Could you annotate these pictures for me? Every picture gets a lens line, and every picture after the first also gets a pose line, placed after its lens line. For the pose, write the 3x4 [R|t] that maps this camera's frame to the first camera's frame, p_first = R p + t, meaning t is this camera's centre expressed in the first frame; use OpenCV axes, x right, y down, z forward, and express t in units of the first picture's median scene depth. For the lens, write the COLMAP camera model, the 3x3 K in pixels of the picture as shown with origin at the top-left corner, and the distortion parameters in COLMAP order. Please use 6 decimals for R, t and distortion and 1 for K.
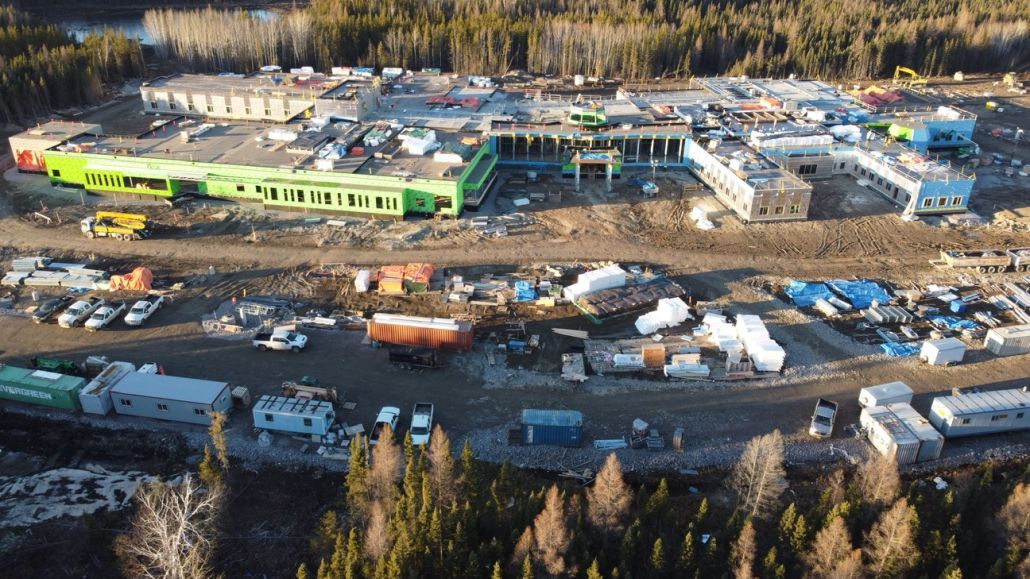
lens RADIAL K [[781.2, 0, 509.5], [0, 781.2, 293.9], [0, 0, 1]] dist [0.004114, -0.002891]
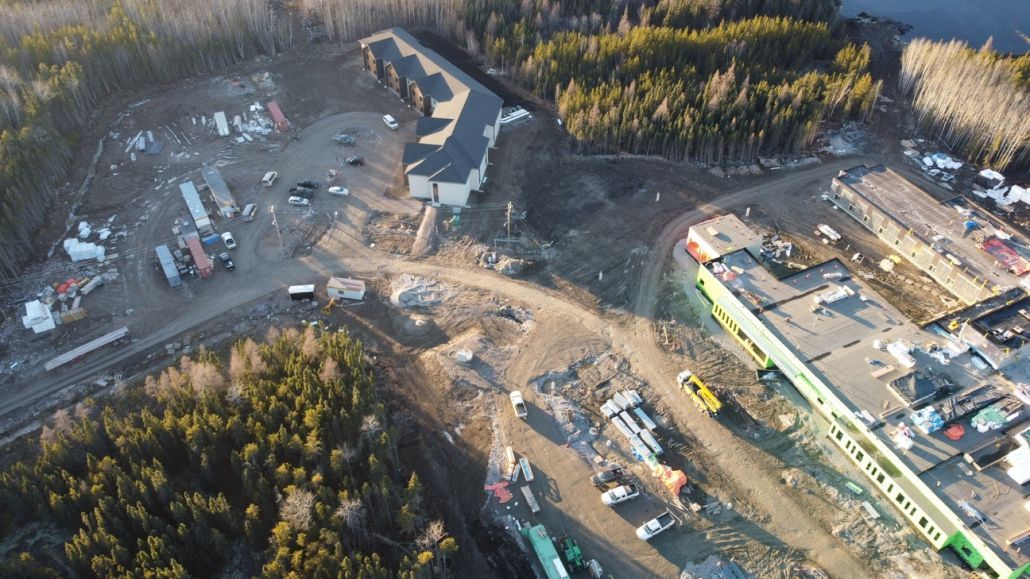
lens RADIAL K [[781.2, 0, 509.5], [0, 781.2, 293.9], [0, 0, 1]] dist [0.004114, -0.002891]
pose [[0.593246, 0.534072, -0.602351, -0.038042], [-0.357984, 0.845208, 0.396827, -0.518559], [0.721046, -0.019785, 0.692605, -0.019130]]
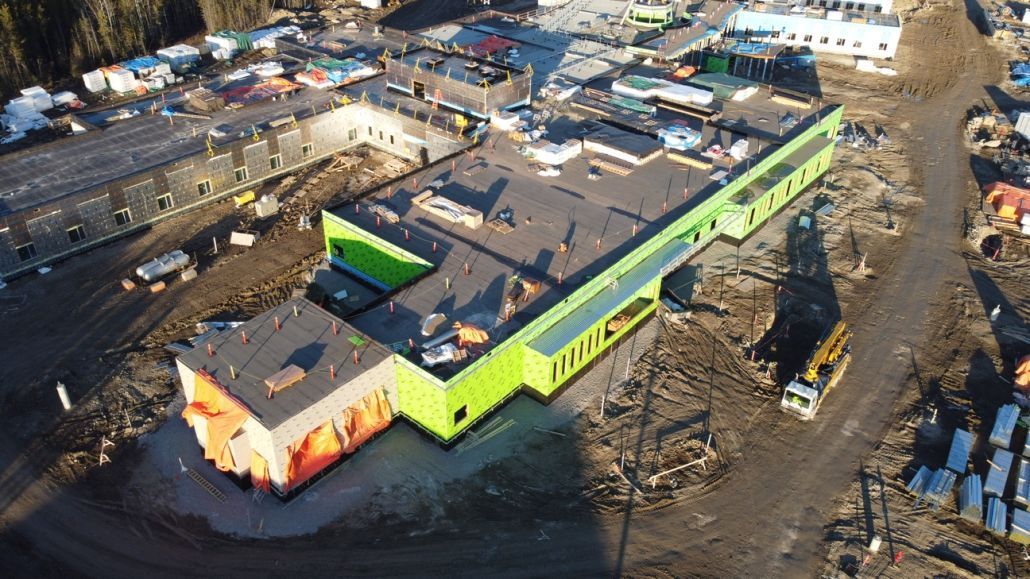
lens RADIAL K [[781.2, 0, 509.5], [0, 781.2, 293.9], [0, 0, 1]] dist [0.004114, -0.002891]
pose [[0.484923, -0.486060, 0.727046, -0.865183], [0.384064, 0.865234, 0.322282, -0.344508], [-0.785713, 0.122950, 0.606250, 0.746807]]
